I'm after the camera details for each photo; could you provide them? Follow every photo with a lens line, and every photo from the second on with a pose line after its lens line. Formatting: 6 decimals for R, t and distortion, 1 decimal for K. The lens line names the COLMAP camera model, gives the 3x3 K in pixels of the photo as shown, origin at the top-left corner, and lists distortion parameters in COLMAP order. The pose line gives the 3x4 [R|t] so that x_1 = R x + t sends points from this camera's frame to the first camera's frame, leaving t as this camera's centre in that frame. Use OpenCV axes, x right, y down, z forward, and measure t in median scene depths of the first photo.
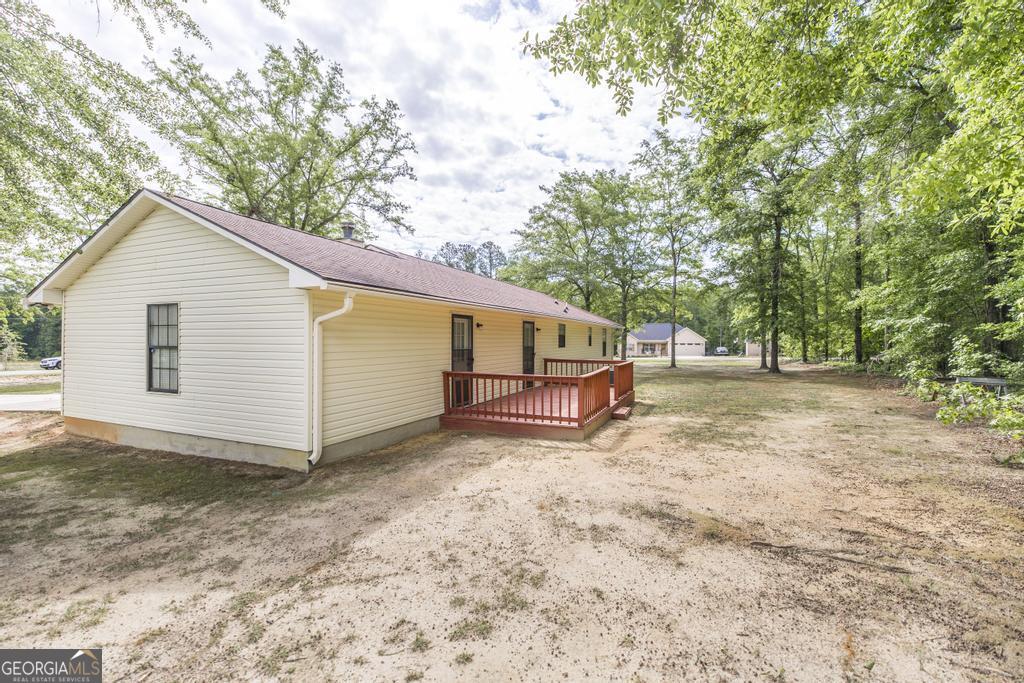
lens RADIAL K [[438.0, 0, 512.9], [0, 438.0, 336.6], [0, 0, 1]] dist [0.001435, 0.000054]
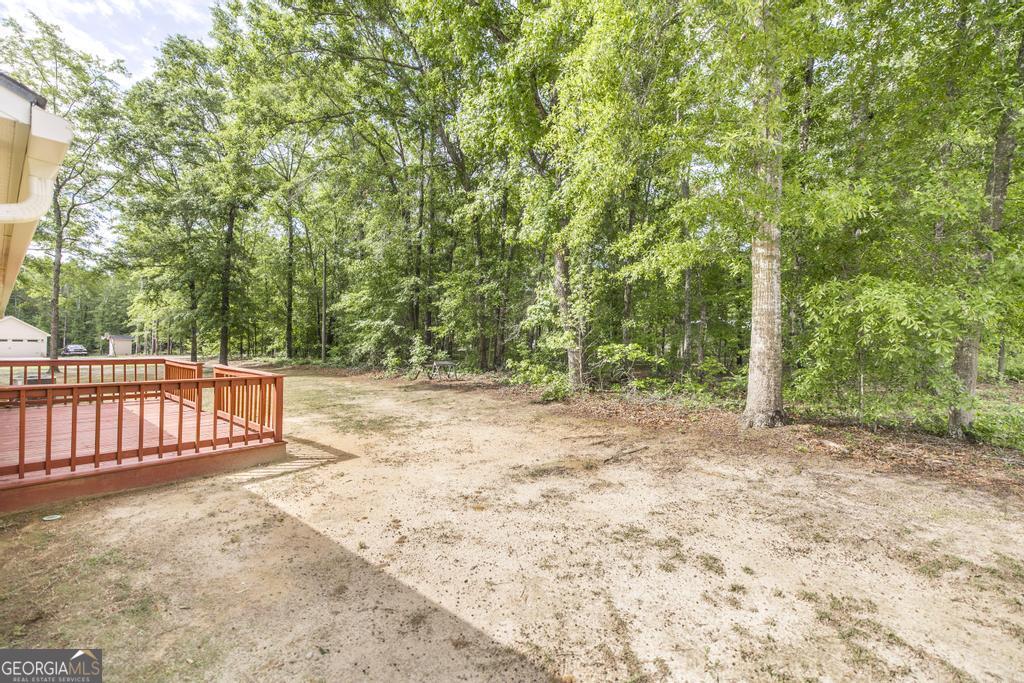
lens RADIAL K [[438.0, 0, 519.9], [0, 438.0, 340.7], [0, 0, 1]] dist [0.001435, 0.000054]
pose [[0.265115, 0.008731, 0.964177, -0.955547], [-0.021946, 0.999755, -0.003018, 0.050444], [-0.963967, -0.020359, 0.265241, 0.821371]]
